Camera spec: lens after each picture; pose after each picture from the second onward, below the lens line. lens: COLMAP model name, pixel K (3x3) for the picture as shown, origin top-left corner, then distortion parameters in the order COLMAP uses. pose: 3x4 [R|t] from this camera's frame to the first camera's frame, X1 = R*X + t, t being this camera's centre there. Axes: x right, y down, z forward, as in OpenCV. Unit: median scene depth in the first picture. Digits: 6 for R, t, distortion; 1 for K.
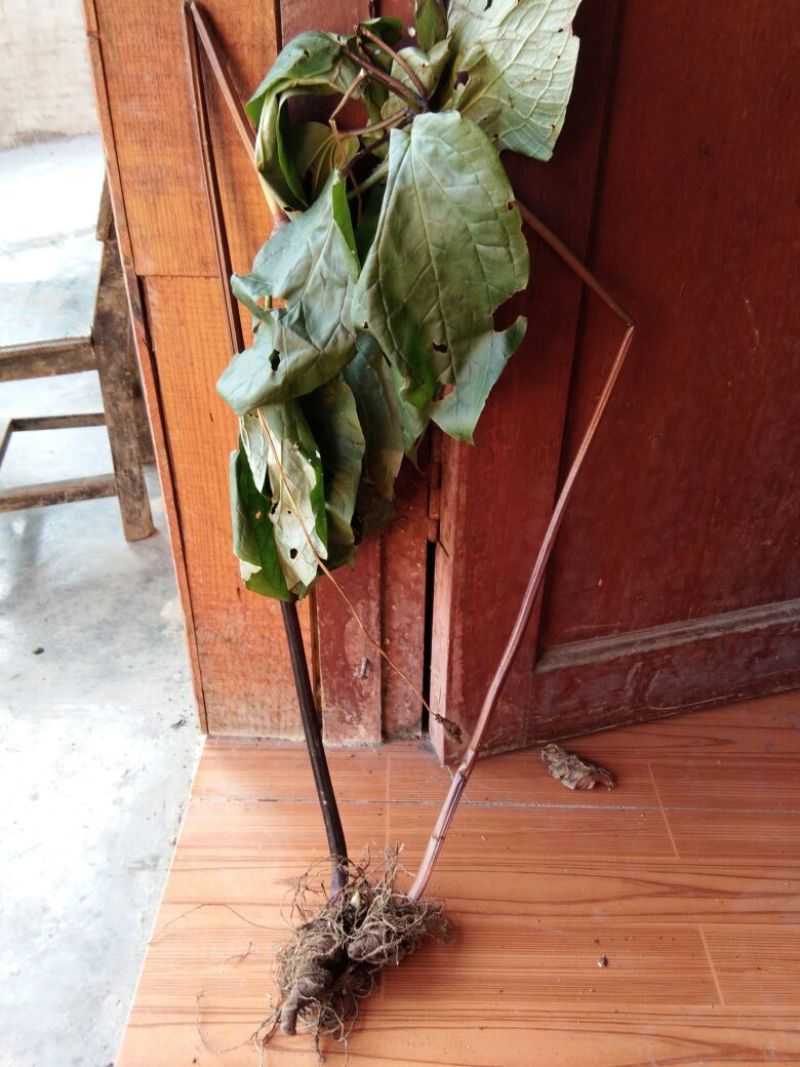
lens RADIAL K [[836.3, 0, 411.2], [0, 836.3, 542.9], [0, 0, 1]] dist [0.121845, -0.202987]
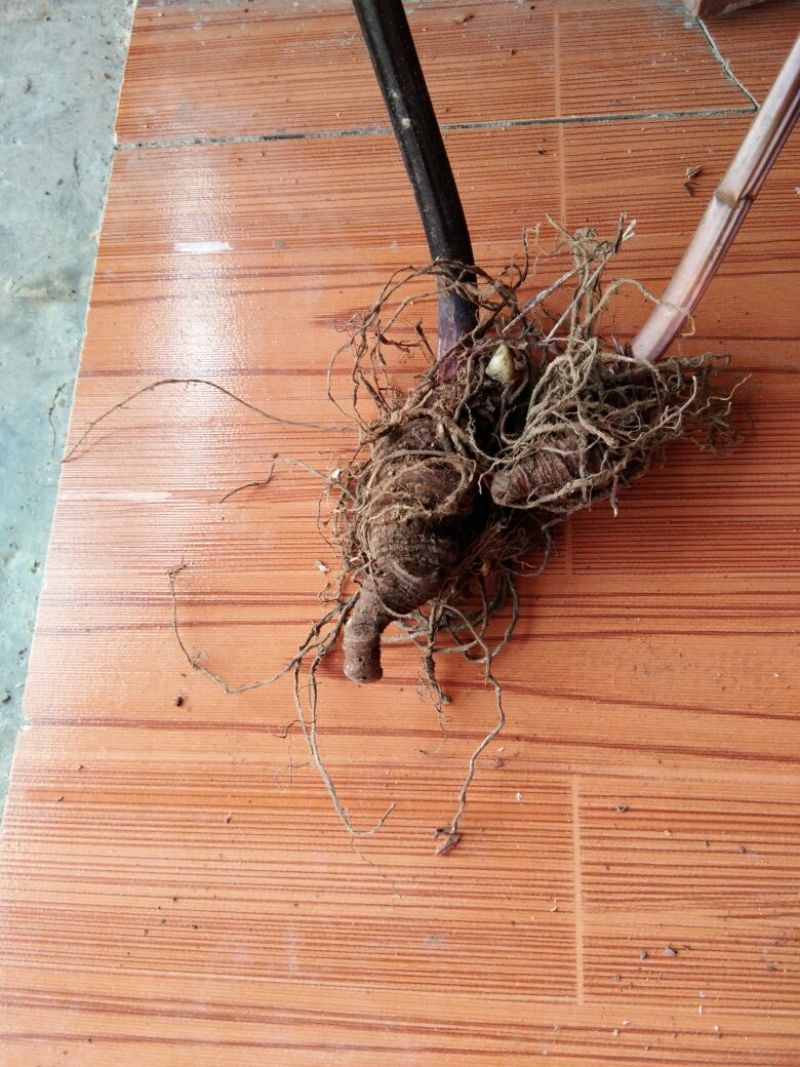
lens RADIAL K [[836.3, 0, 411.2], [0, 836.3, 542.9], [0, 0, 1]] dist [0.121845, -0.202987]
pose [[0.991368, -0.008976, -0.130799, -0.053854], [0.092201, 0.757001, 0.646876, 0.210202], [0.093208, -0.653352, 0.751294, 0.611653]]
